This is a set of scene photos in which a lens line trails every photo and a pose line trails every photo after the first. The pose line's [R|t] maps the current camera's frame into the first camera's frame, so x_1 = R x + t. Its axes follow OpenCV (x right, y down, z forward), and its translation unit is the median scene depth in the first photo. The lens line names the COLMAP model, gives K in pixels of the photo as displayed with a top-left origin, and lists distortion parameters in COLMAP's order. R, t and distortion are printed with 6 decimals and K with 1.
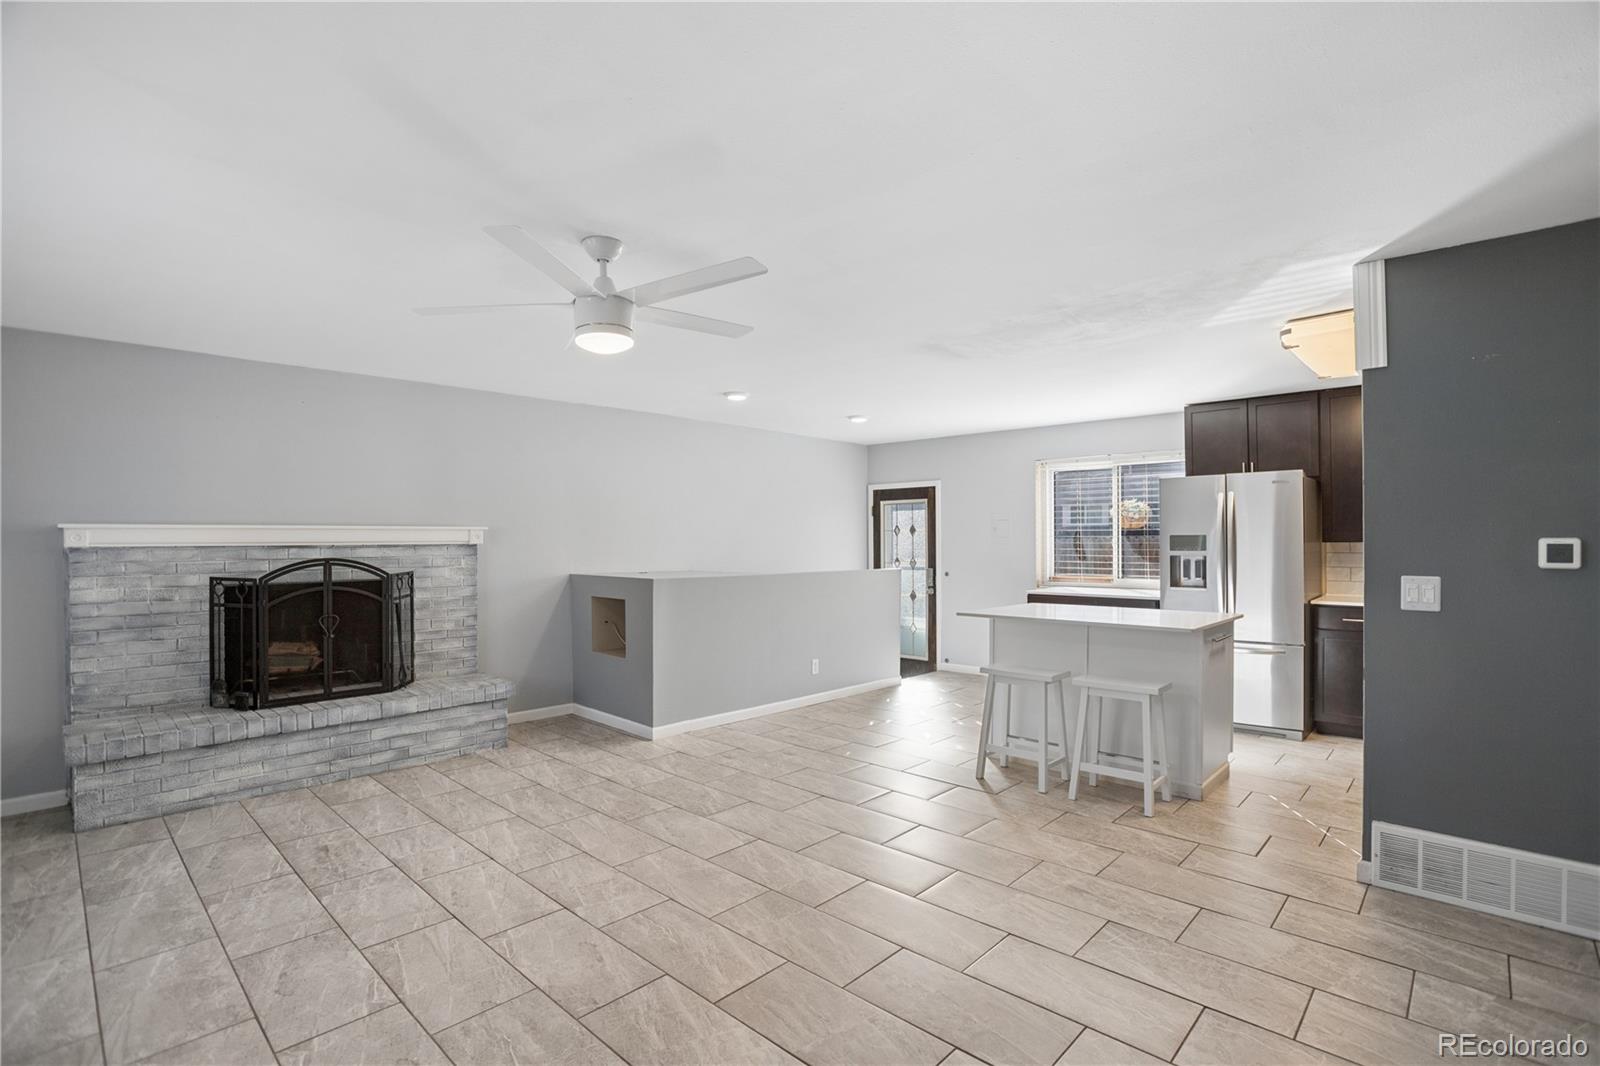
lens RADIAL K [[754.6, 0, 809.3], [0, 754.6, 543.3], [0, 0, 1]] dist [-0.067672, 0.022002]
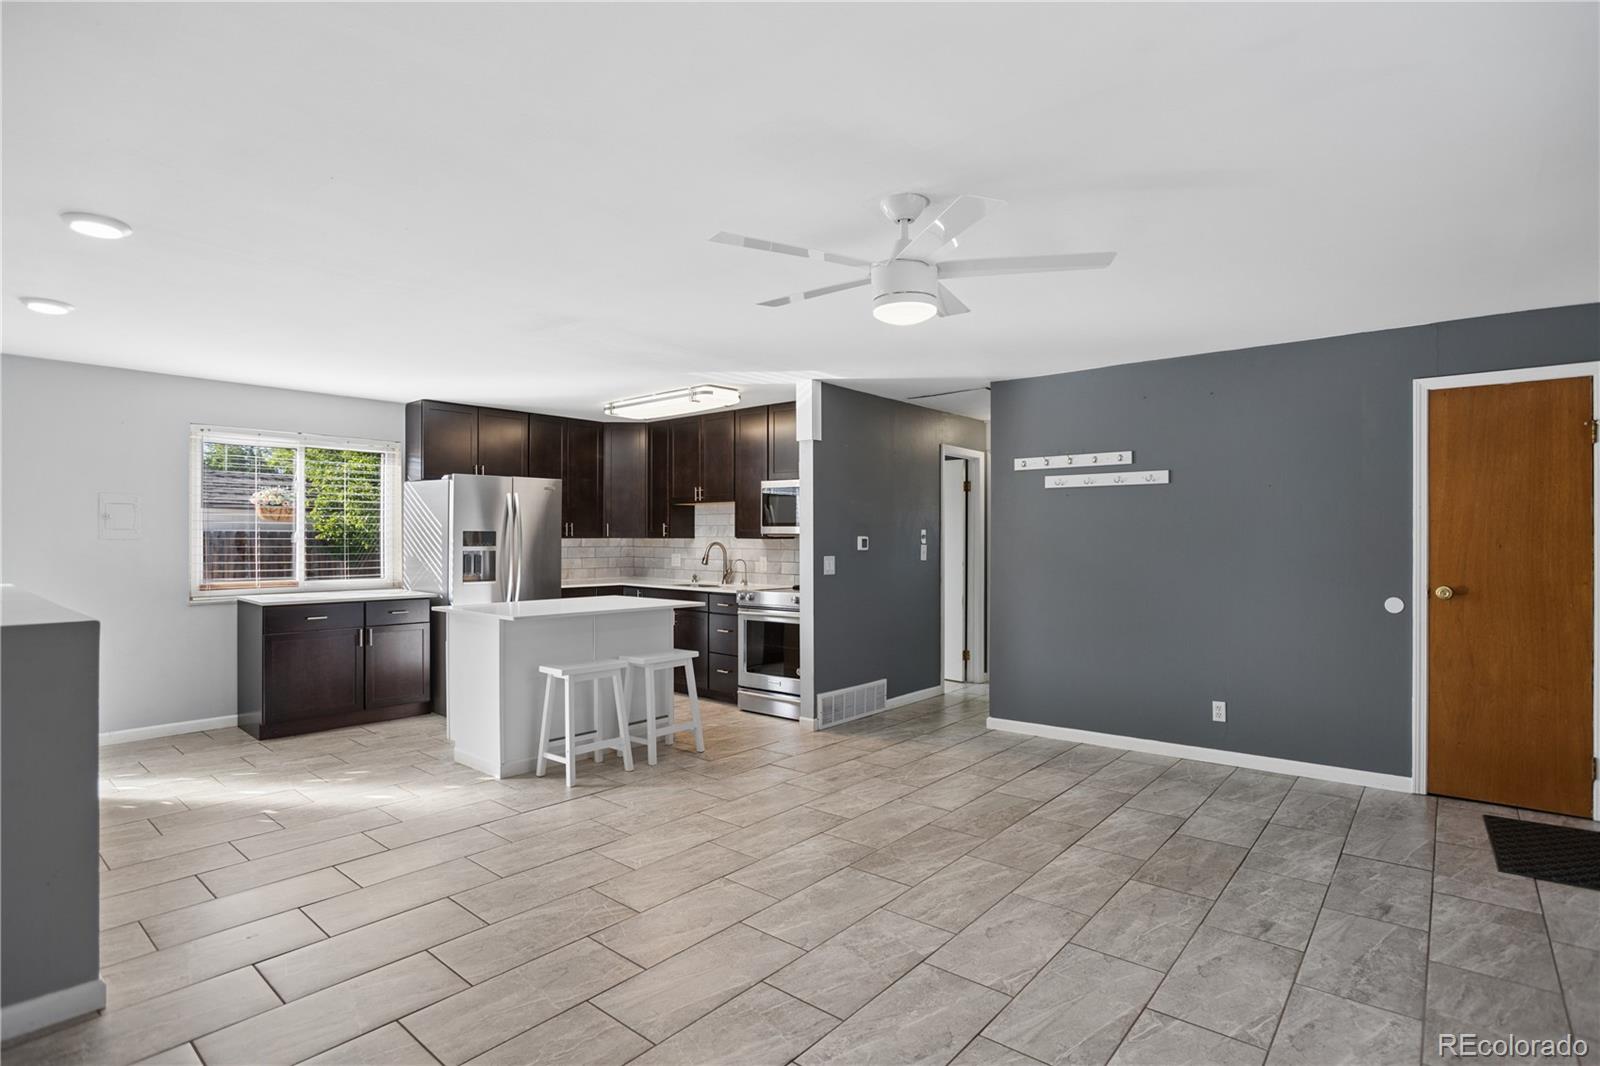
lens RADIAL K [[796.1, 0, 816.4], [0, 796.1, 533.6], [0, 0, 1]] dist [-0.047175, 0.001358]
pose [[-0.059610, 0.009793, 0.998174, -0.639221], [0.000860, 0.999952, -0.009759, 0.003776], [-0.998221, 0.000277, -0.059616, 0.609075]]
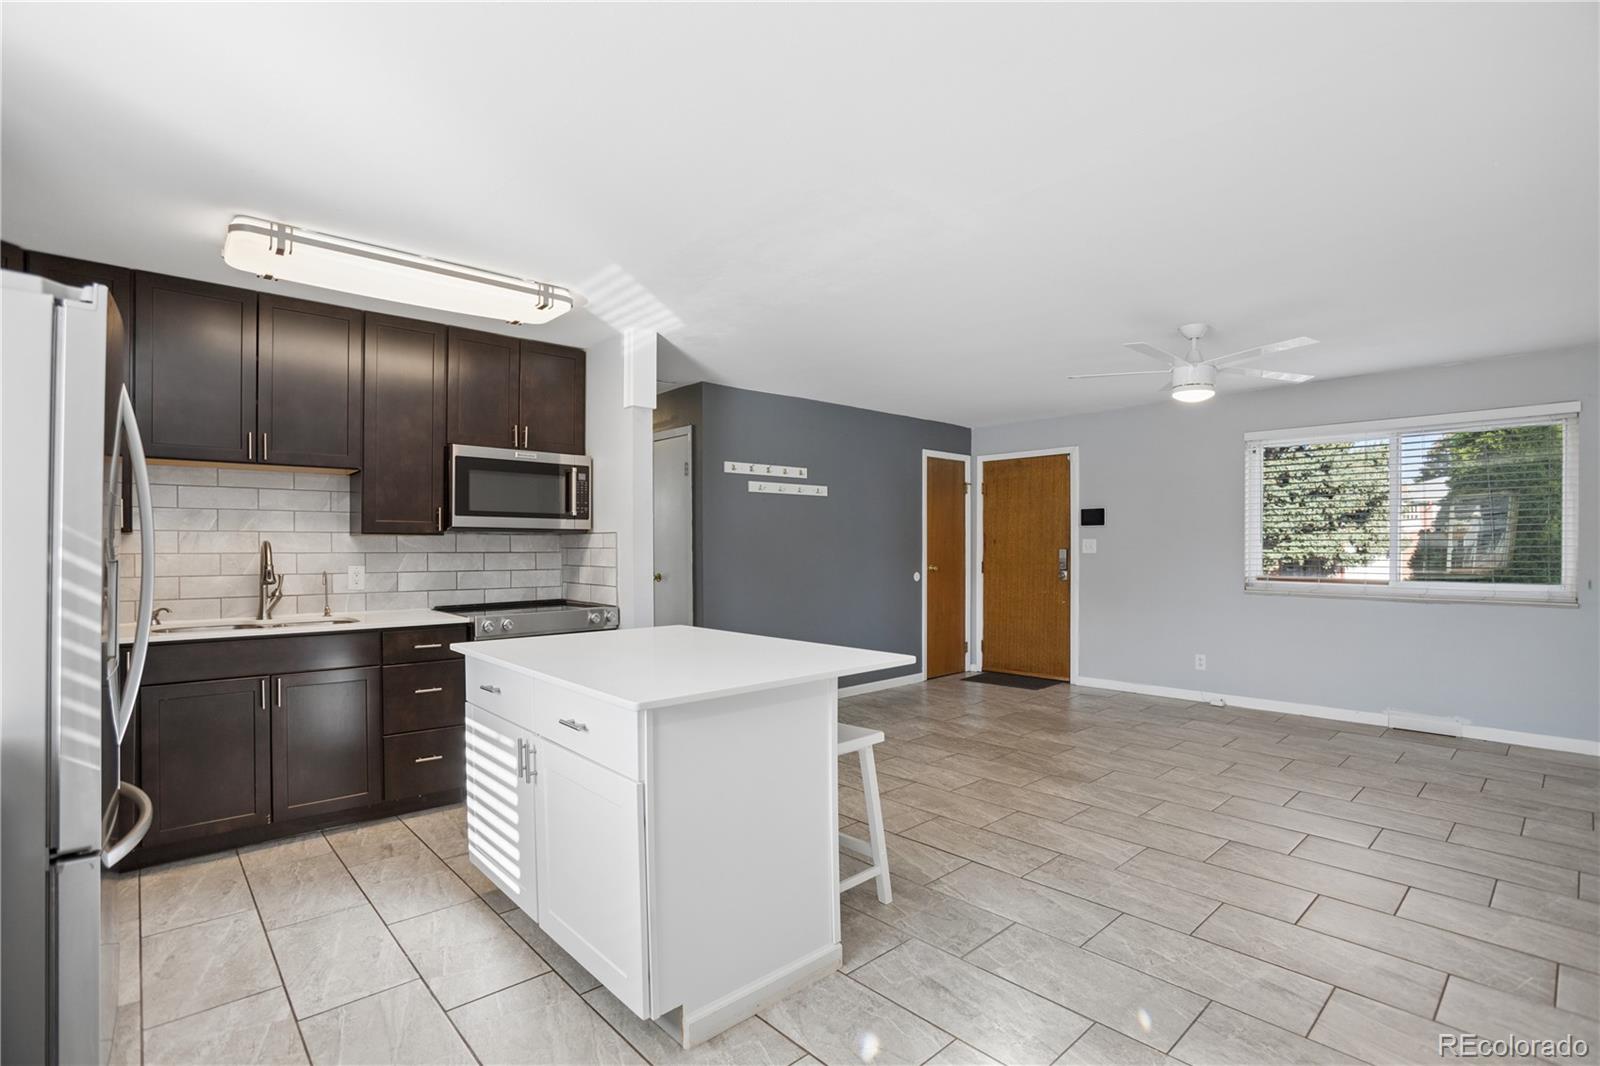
lens RADIAL K [[754.6, 0, 809.3], [0, 754.6, 543.3], [0, 0, 1]] dist [-0.067672, 0.022002]
pose [[-0.997341, 0.007379, 0.072496, 0.197379], [0.007196, 0.999970, -0.002790, 0.012629], [-0.072514, -0.002260, -0.997365, 1.318250]]
